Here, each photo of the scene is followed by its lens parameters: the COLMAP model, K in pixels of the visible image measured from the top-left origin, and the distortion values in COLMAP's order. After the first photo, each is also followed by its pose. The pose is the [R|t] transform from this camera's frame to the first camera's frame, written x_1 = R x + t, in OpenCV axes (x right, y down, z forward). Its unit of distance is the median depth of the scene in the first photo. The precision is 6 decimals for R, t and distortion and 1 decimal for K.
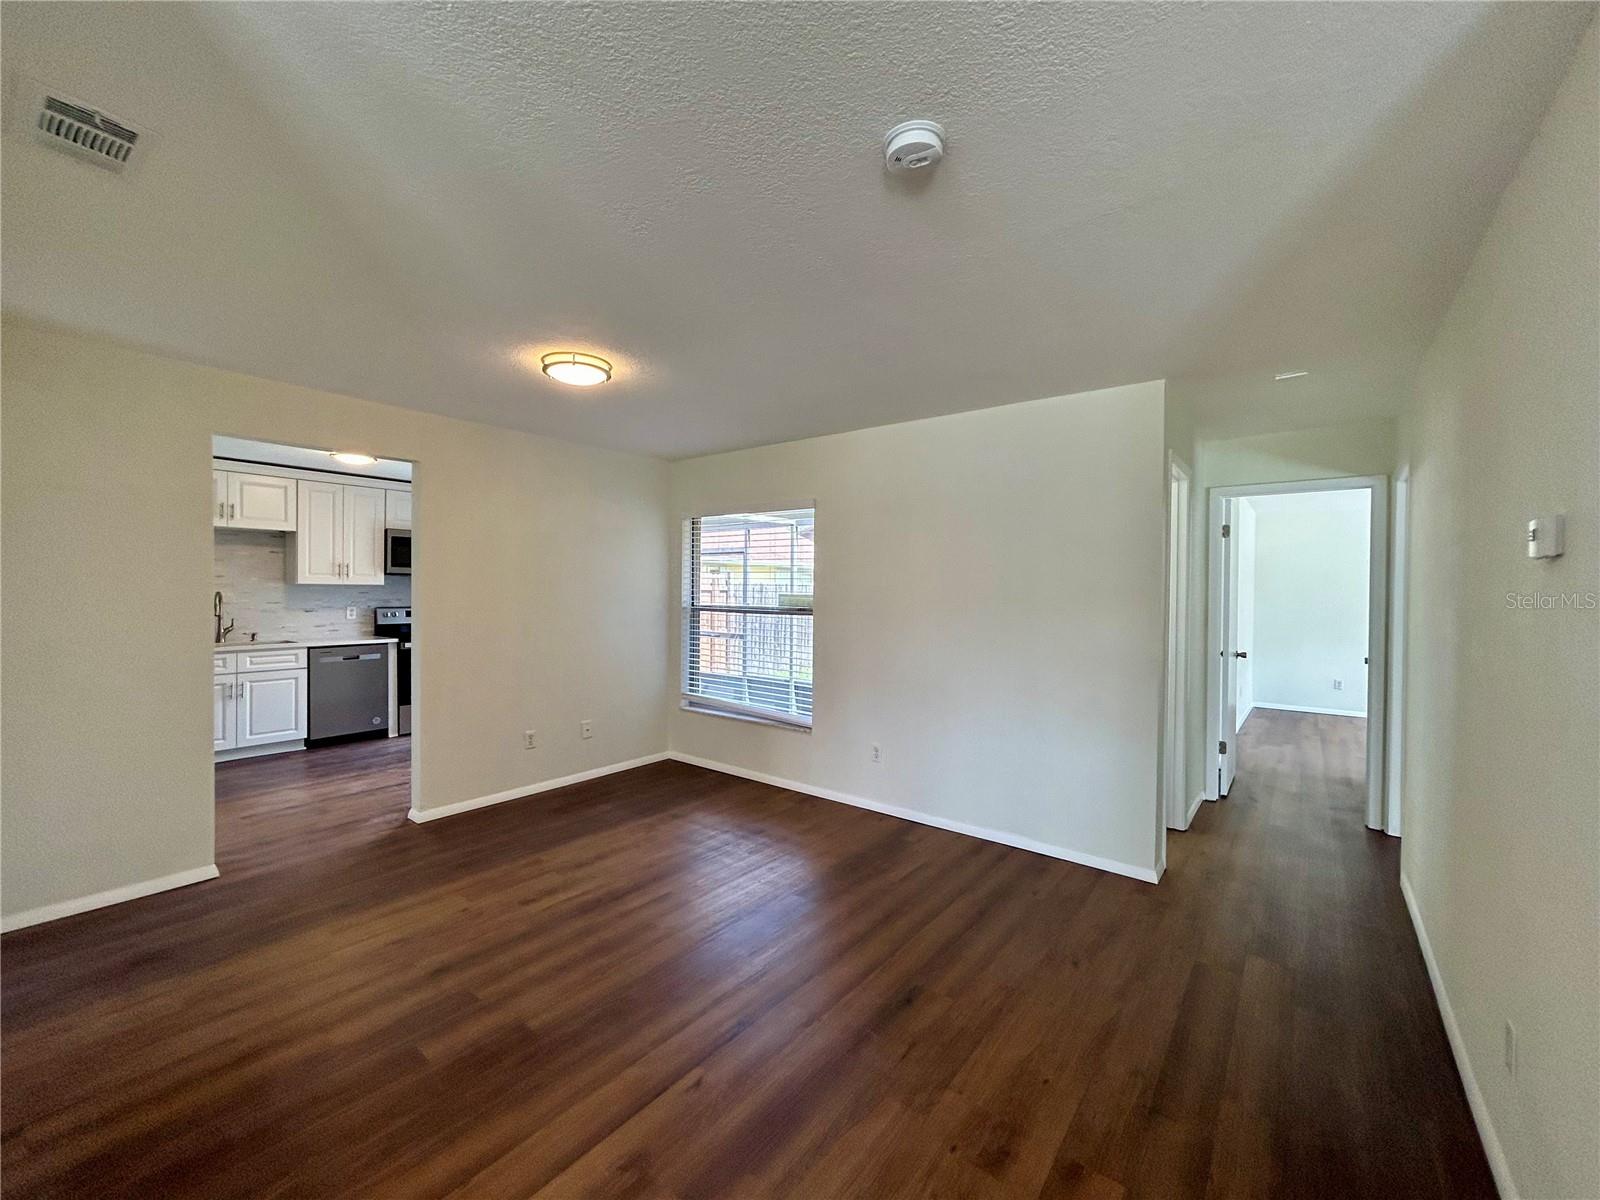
lens RADIAL K [[646.2, 0, 803.6], [0, 646.2, 593.7], [0, 0, 1]] dist [-0.003648, 0.000726]
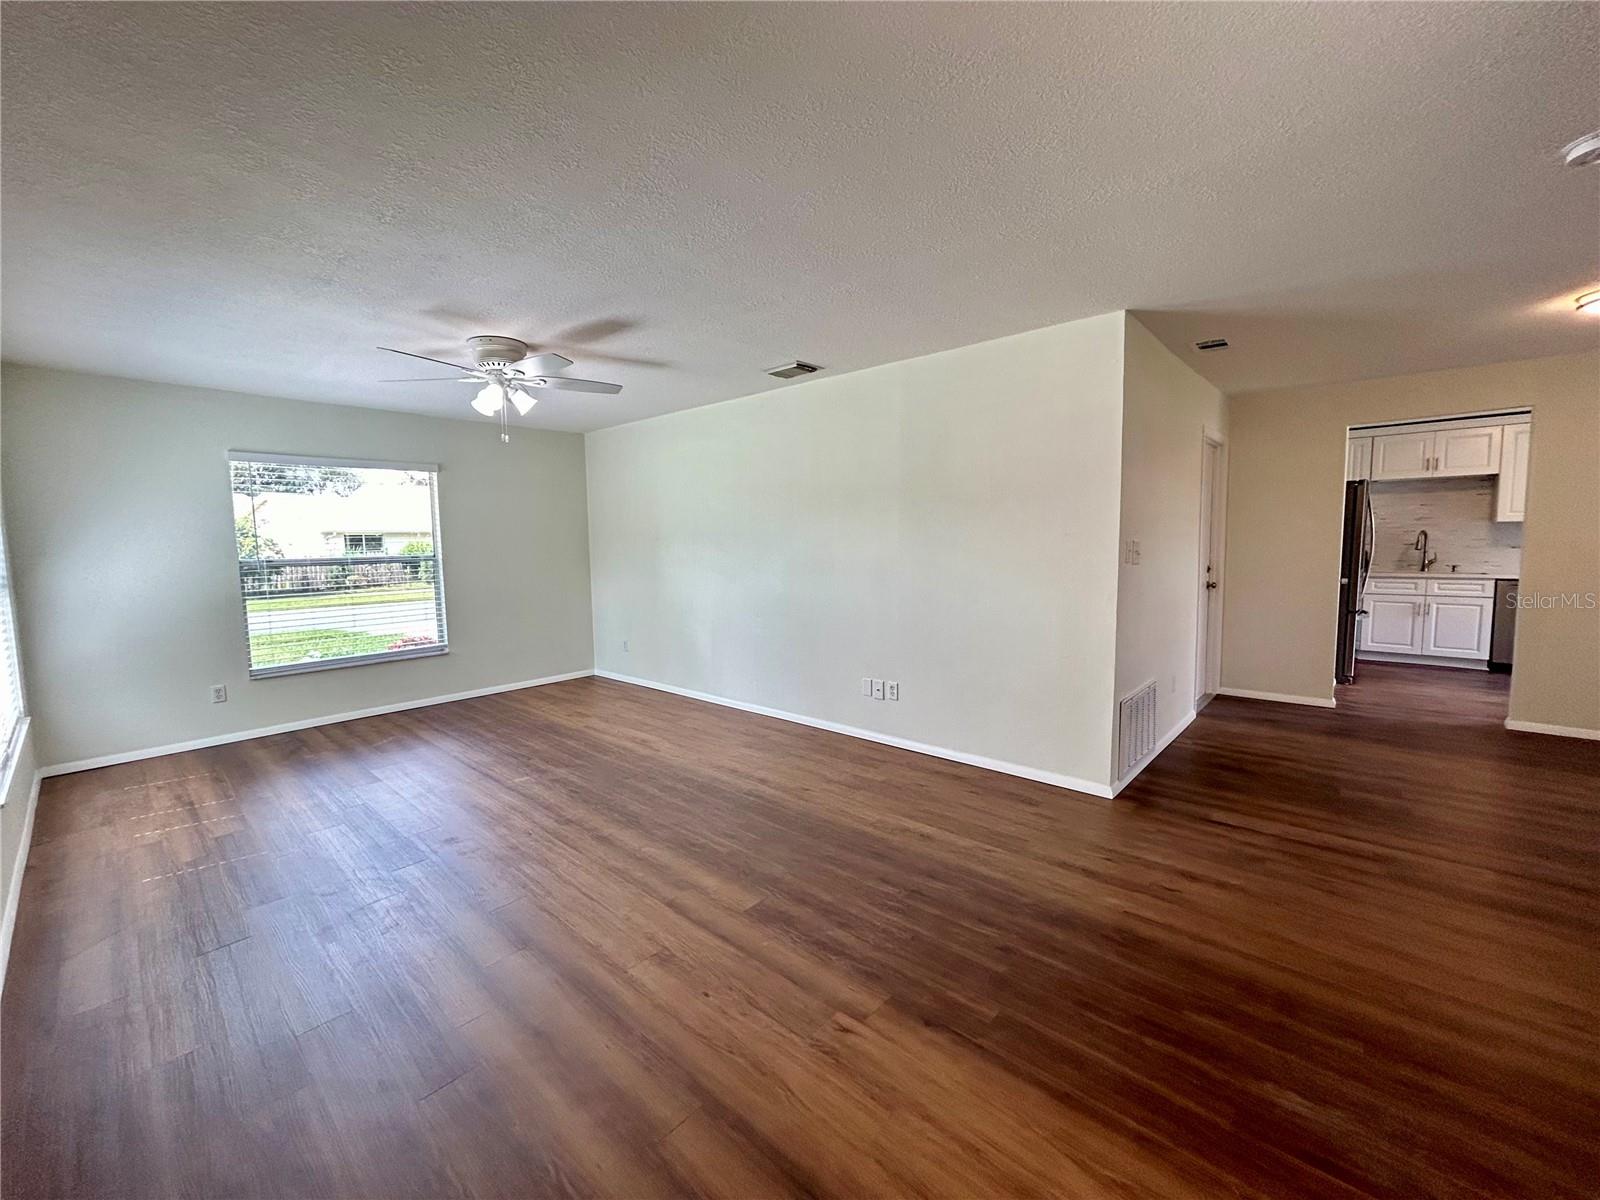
lens RADIAL K [[646.2, 0, 790.0], [0, 646.2, 596.3], [0, 0, 1]] dist [-0.003648, 0.000726]
pose [[-0.086925, 0.077303, -0.993211, 0.427965], [0.009679, 0.997003, 0.076751, 0.015709], [0.996168, -0.002942, -0.087412, -0.108274]]
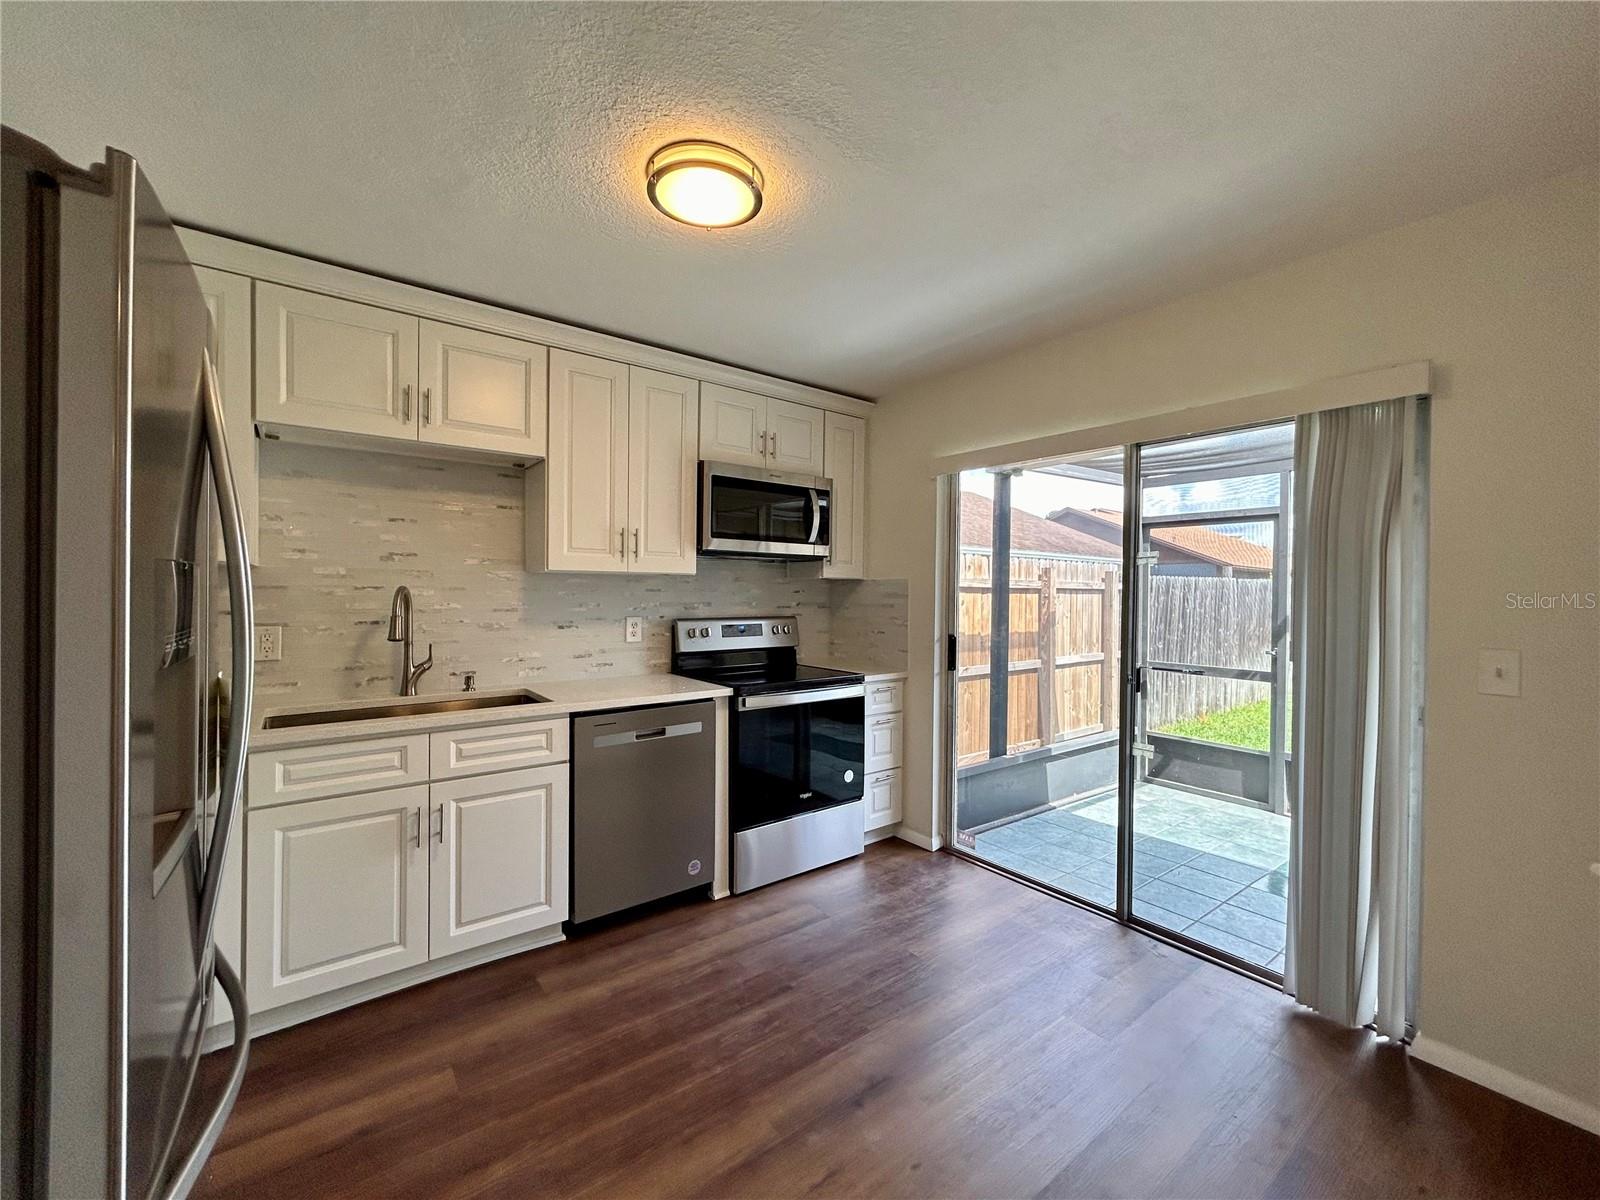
lens RADIAL K [[646.2, 0, 791.0], [0, 646.2, 595.5], [0, 0, 1]] dist [-0.003648, 0.000726]
pose [[0.963140, 0.004517, -0.268962, -0.495518], [-0.003230, 0.999981, 0.005228, 0.000022], [0.268980, -0.004166, 0.963137, 0.604194]]
